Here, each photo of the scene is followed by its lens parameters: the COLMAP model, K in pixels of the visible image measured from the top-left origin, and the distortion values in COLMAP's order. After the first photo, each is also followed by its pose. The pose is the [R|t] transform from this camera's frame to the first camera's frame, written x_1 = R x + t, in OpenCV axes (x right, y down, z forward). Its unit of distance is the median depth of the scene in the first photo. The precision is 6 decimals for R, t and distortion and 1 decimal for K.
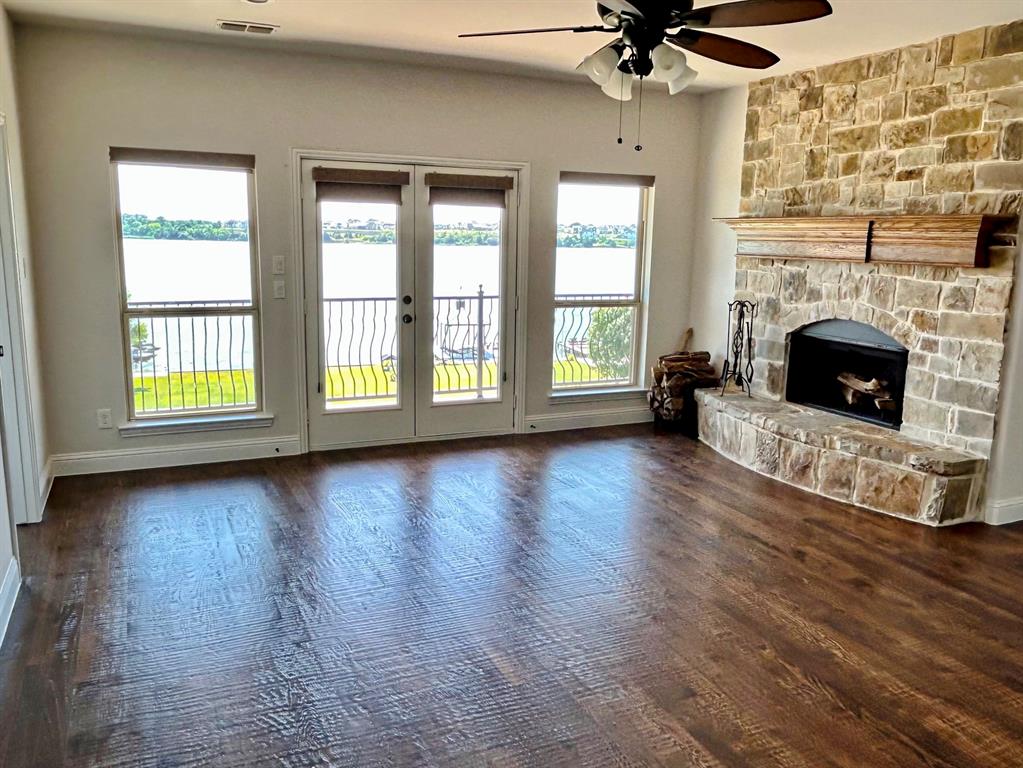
lens RADIAL K [[834.8, 0, 513.4], [0, 834.8, 387.4], [0, 0, 1]] dist [0.034399, 0.000201]
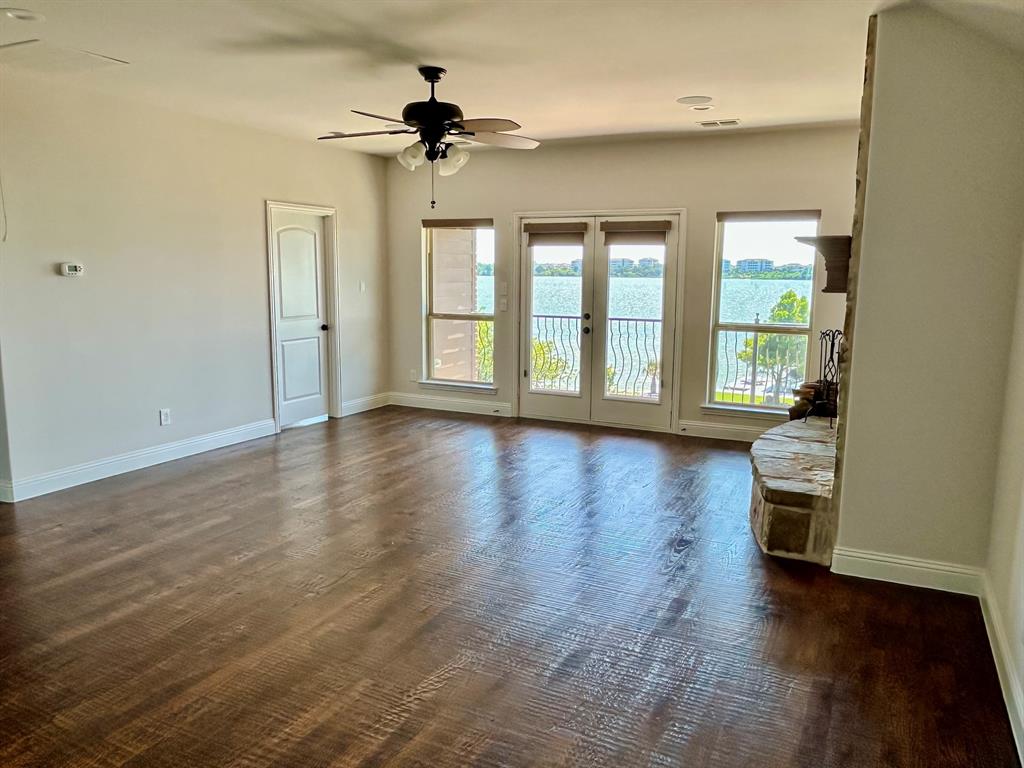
lens RADIAL K [[740.2, 0, 516.4], [0, 740.2, 382.4], [0, 0, 1]] dist [0.041285, -0.000016]
pose [[0.639142, 0.104002, -0.762025, 0.728993], [-0.138123, 0.990227, 0.019298, -0.006623], [0.756584, 0.092919, 0.647260, 0.152568]]
